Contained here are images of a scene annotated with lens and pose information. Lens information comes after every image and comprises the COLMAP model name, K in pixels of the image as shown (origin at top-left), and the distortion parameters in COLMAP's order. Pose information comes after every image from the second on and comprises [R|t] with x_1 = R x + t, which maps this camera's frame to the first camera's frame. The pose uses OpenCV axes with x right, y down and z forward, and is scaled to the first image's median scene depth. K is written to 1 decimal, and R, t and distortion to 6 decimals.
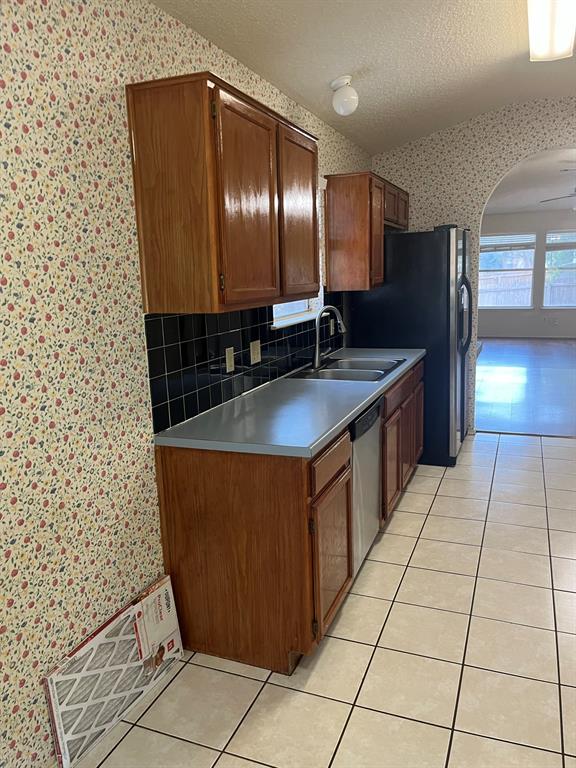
lens RADIAL K [[583.1, 0, 290.5], [0, 583.1, 393.6], [0, 0, 1]] dist [0.054684, -0.083656]
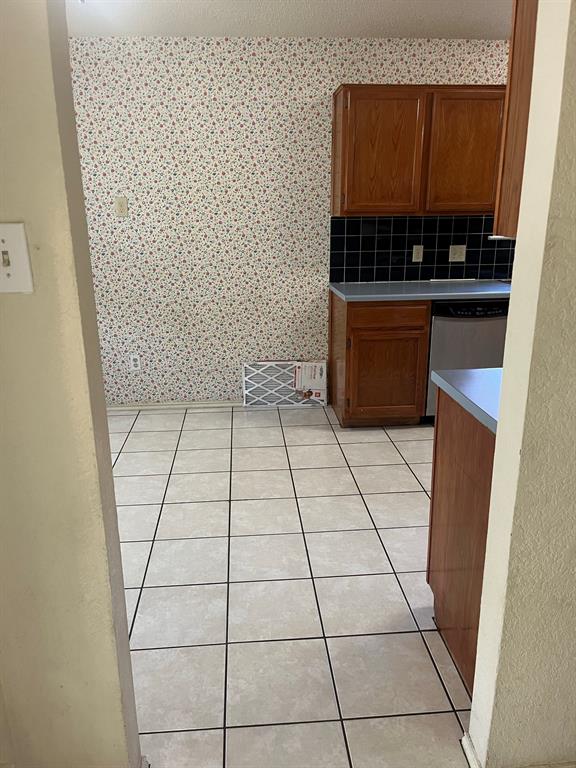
lens RADIAL K [[583.1, 0, 286.2], [0, 583.1, 388.6], [0, 0, 1]] dist [0.054684, -0.083656]
pose [[0.437372, 0.296486, -0.849001, 1.436342], [-0.189778, 0.953257, 0.235128, -0.021575], [0.879028, 0.058283, 0.473194, 0.003488]]
